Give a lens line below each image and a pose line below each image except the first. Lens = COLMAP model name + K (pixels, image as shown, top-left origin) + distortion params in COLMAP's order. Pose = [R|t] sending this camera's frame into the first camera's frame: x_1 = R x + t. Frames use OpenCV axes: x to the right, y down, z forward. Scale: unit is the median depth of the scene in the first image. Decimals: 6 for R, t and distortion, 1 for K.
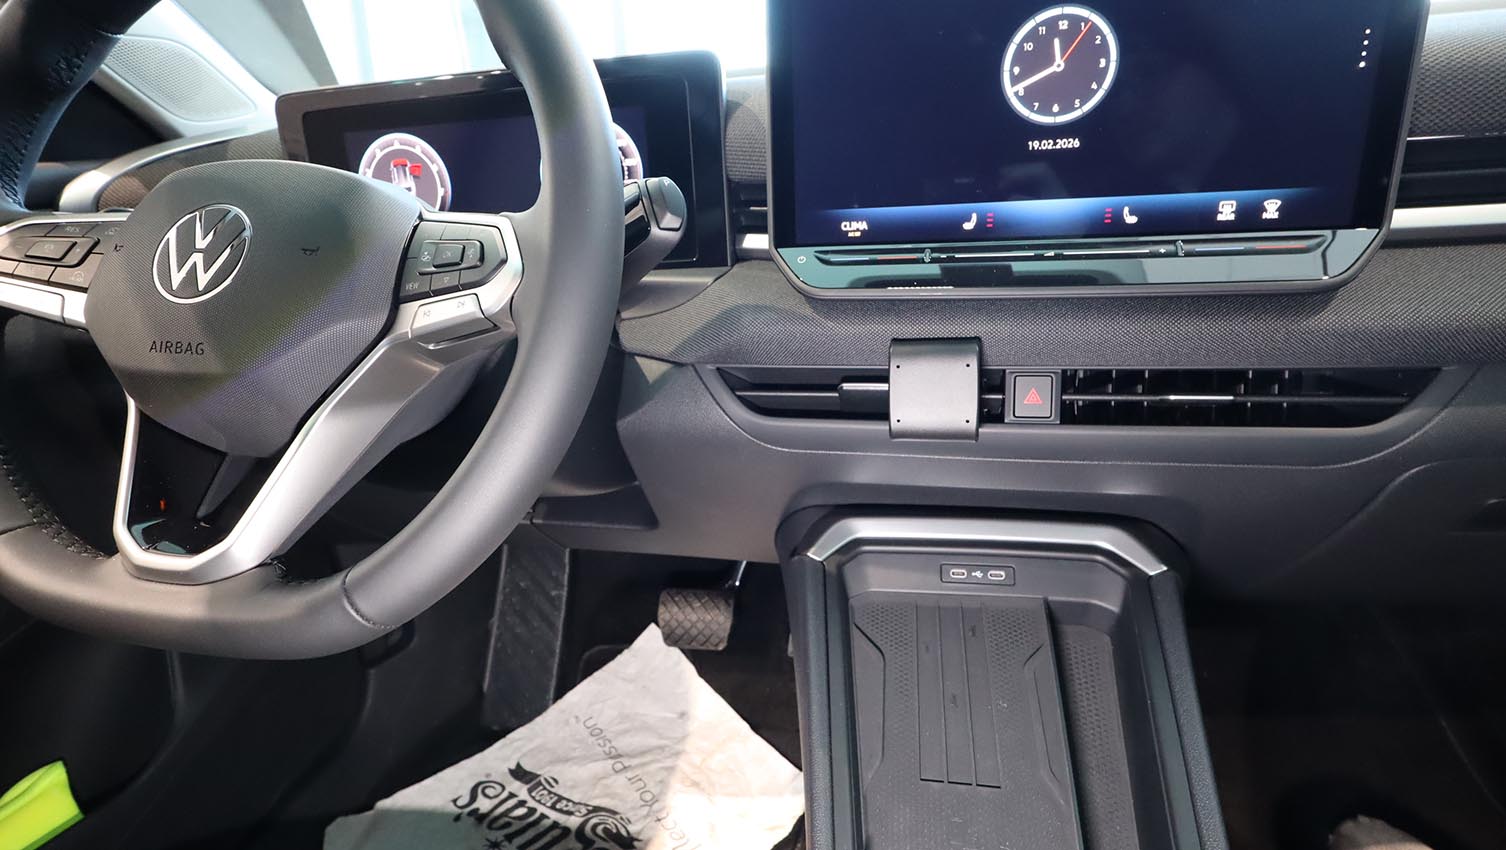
lens RADIAL K [[706.3, 0, 753.0], [0, 706.3, 425.0], [0, 0, 1]] dist [0.000176, 0.000048]
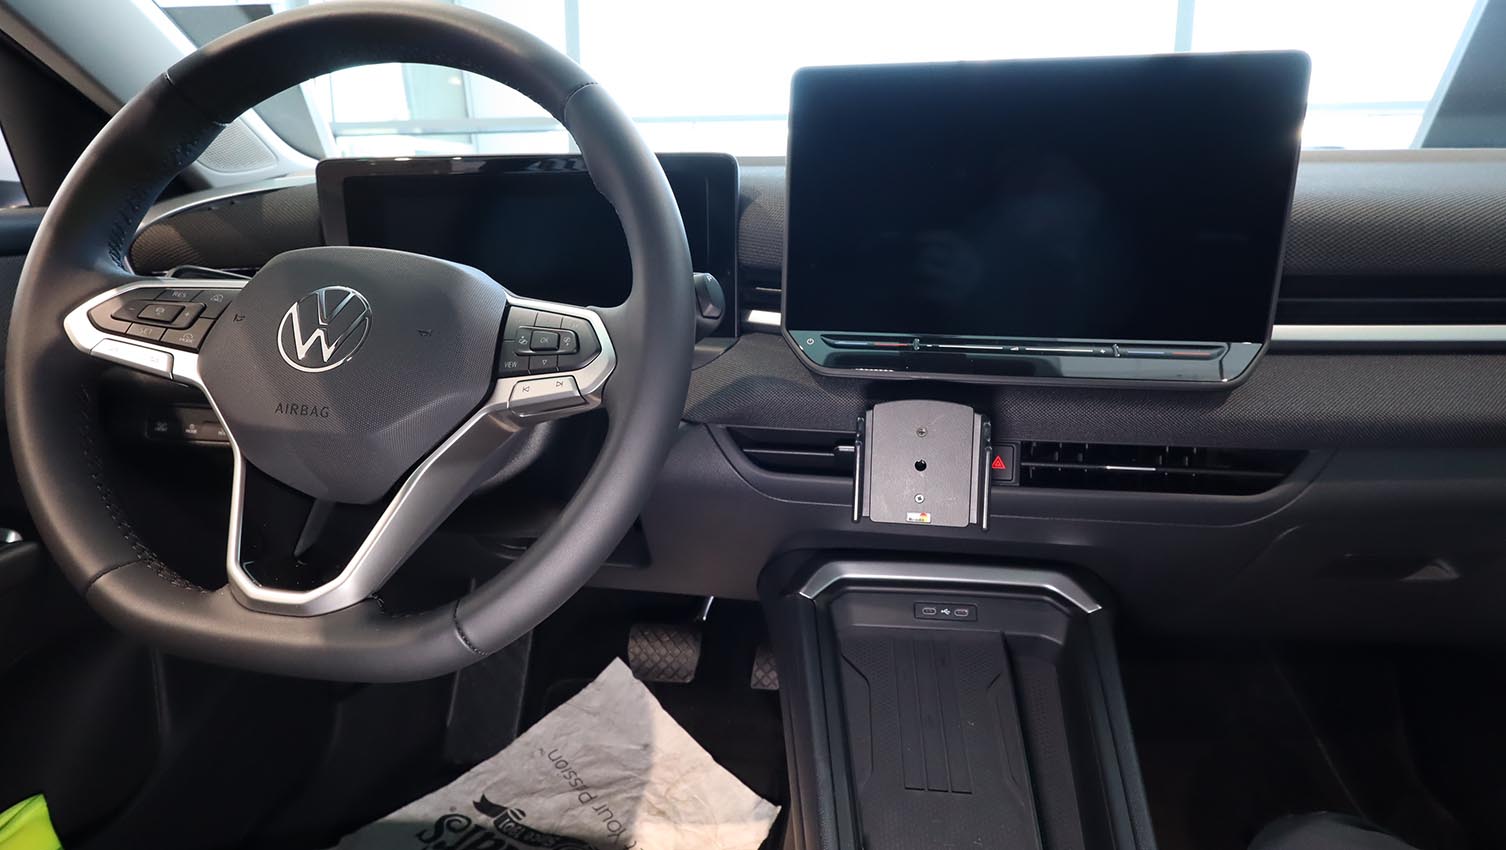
lens RADIAL K [[705.5, 0, 753.0], [0, 705.5, 425.0], [0, 0, 1]] dist [-0.001407, -0.000404]
pose [[0.995084, 0.031673, 0.093836, -0.122896], [-0.027158, 0.998429, -0.049009, -0.031747], [-0.095241, 0.046220, 0.994381, -0.145967]]
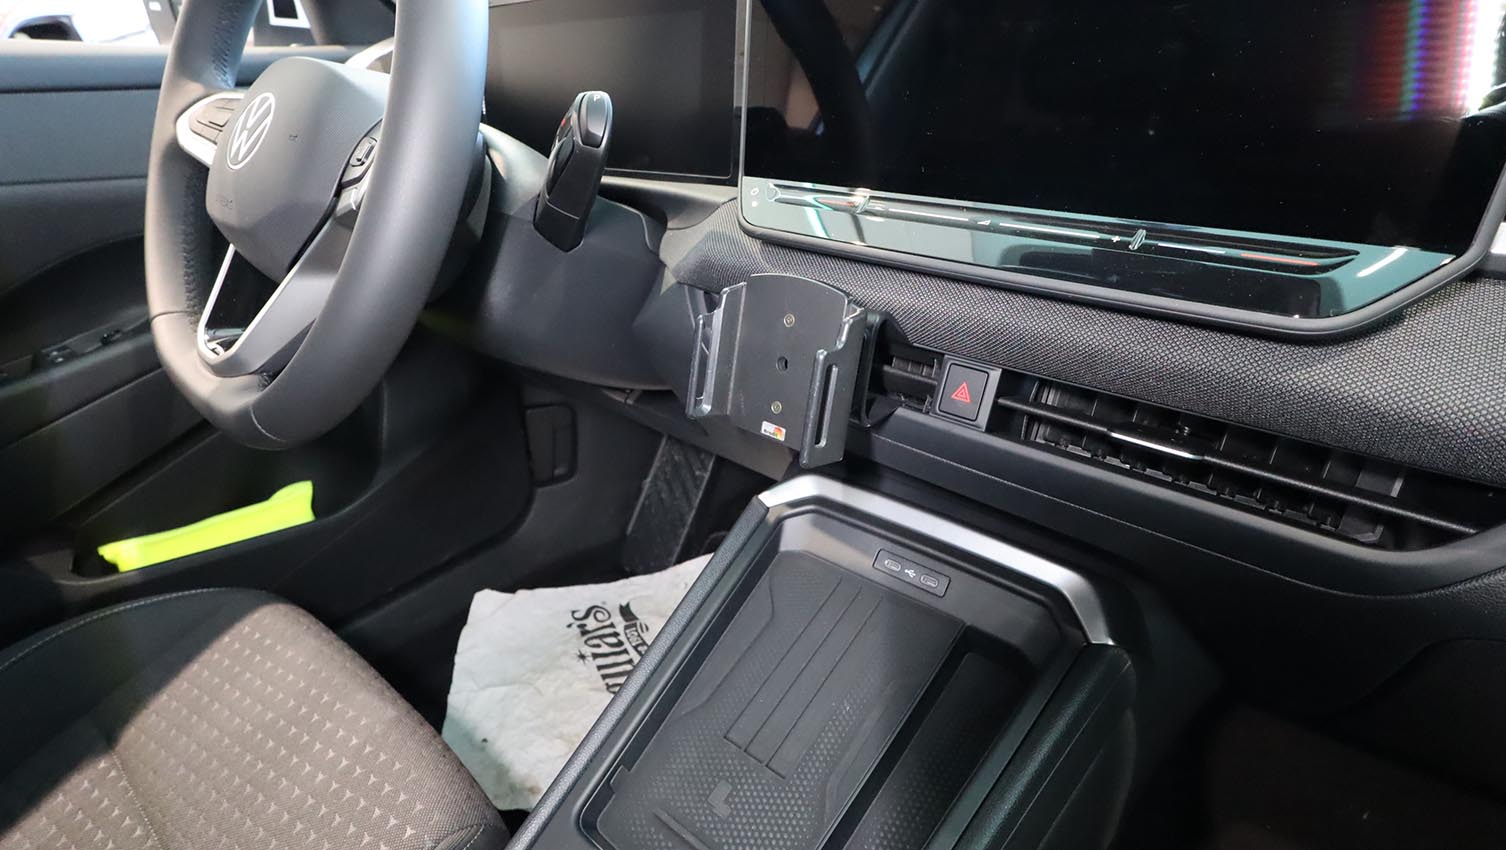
lens RADIAL K [[706.3, 0, 753.0], [0, 706.3, 425.0], [0, 0, 1]] dist [0.000176, 0.000048]
pose [[0.882032, 0.259630, -0.393207, 0.476371], [-0.208249, 0.963371, 0.168963, -0.085011], [0.422672, -0.067146, 0.903792, 0.123393]]
